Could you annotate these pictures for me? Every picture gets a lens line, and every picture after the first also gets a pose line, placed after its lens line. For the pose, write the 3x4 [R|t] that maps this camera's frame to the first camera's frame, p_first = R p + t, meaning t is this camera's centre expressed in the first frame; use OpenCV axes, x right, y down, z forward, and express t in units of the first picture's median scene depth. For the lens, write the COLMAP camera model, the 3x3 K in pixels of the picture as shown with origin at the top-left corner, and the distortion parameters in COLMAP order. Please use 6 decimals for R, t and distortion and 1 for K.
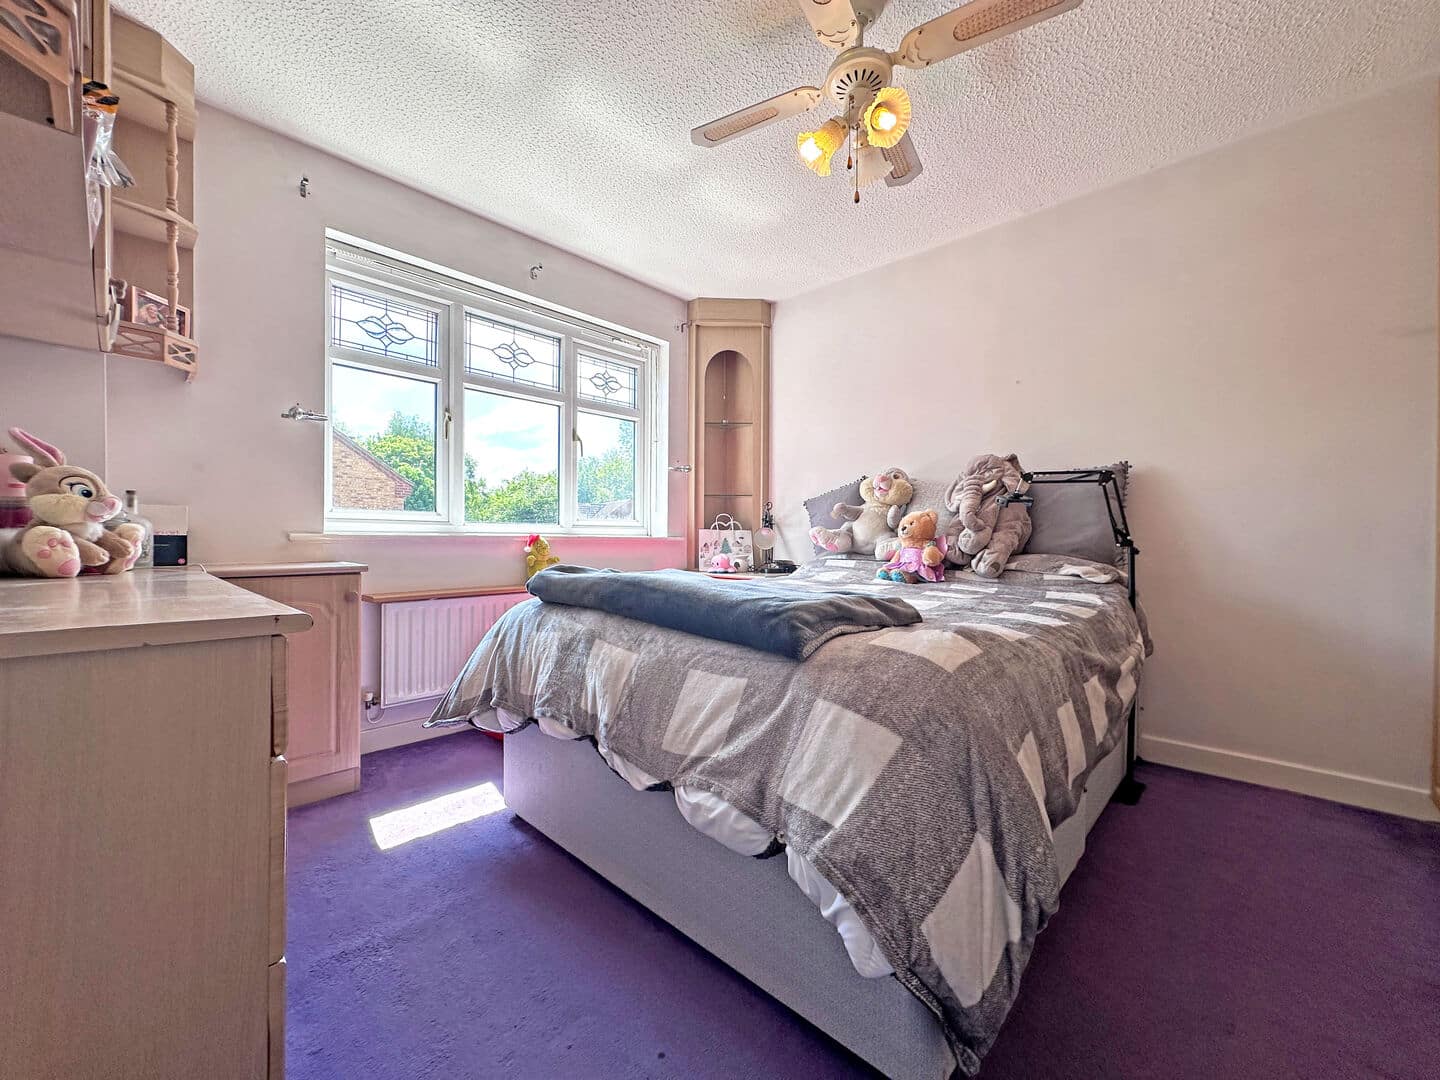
lens RADIAL K [[577.5, 0, 720.0], [0, 577.5, 540.0], [0, 0, 1]] dist [-0.001296, -0.000202]
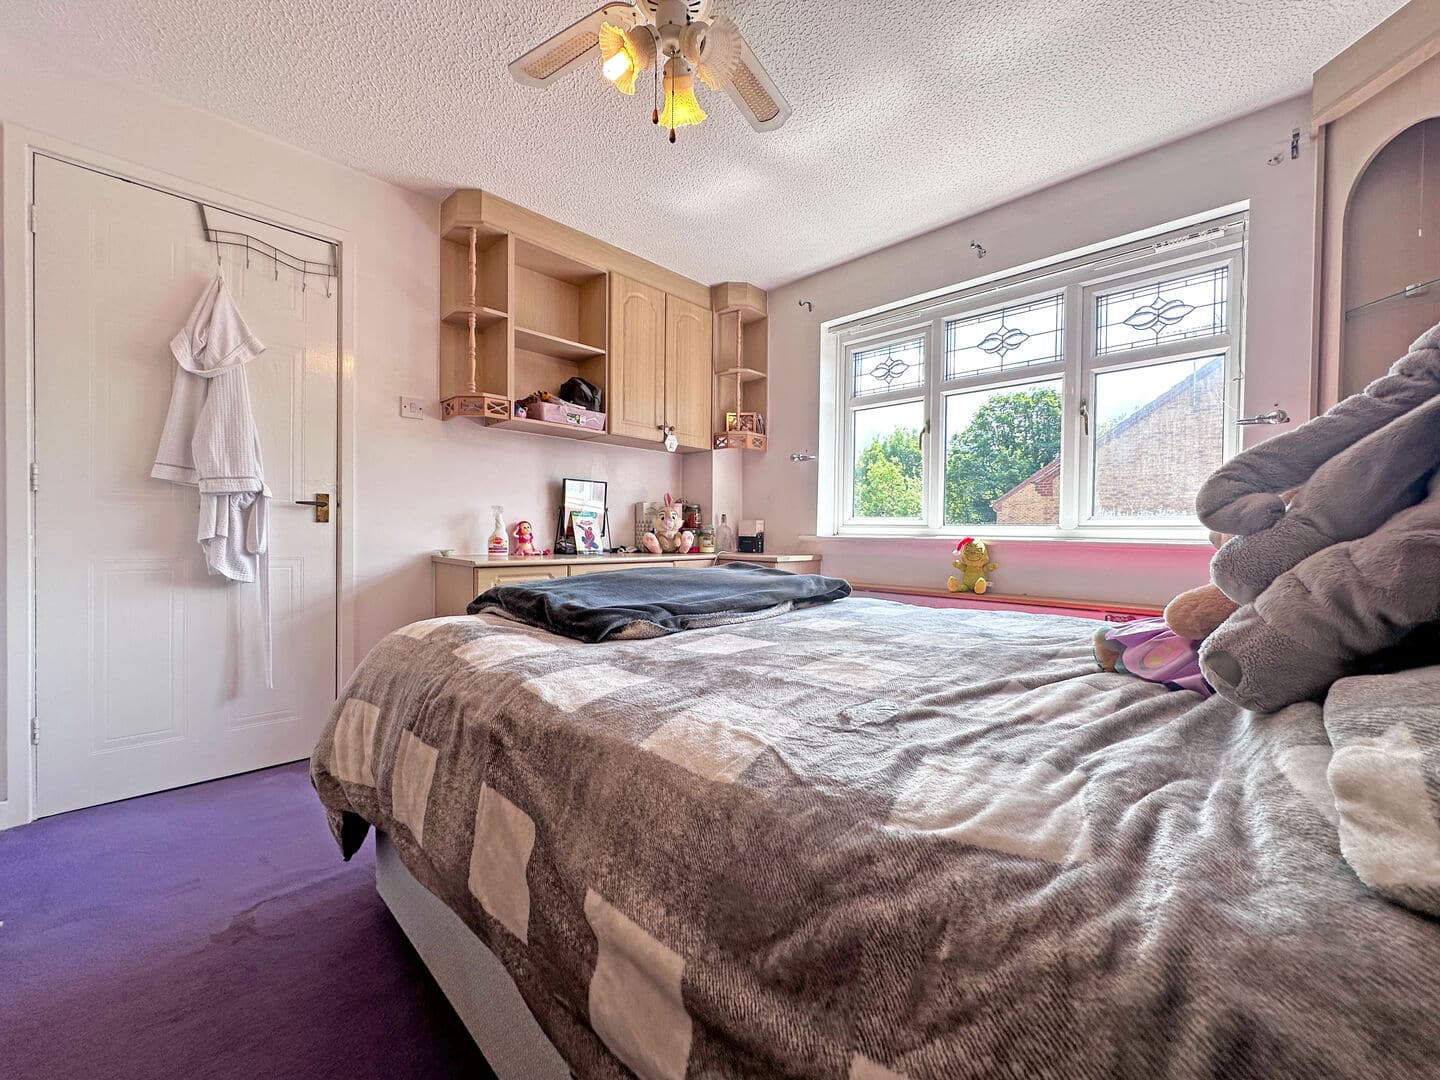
lens RADIAL K [[577.5, 0, 720.0], [0, 577.5, 540.0], [0, 0, 1]] dist [-0.001296, -0.000202]
pose [[-0.018420, -0.001260, -0.999830, 0.555438], [-0.023712, 0.999718, -0.000823, 0.004268], [0.999549, 0.023693, -0.018445, 0.575640]]
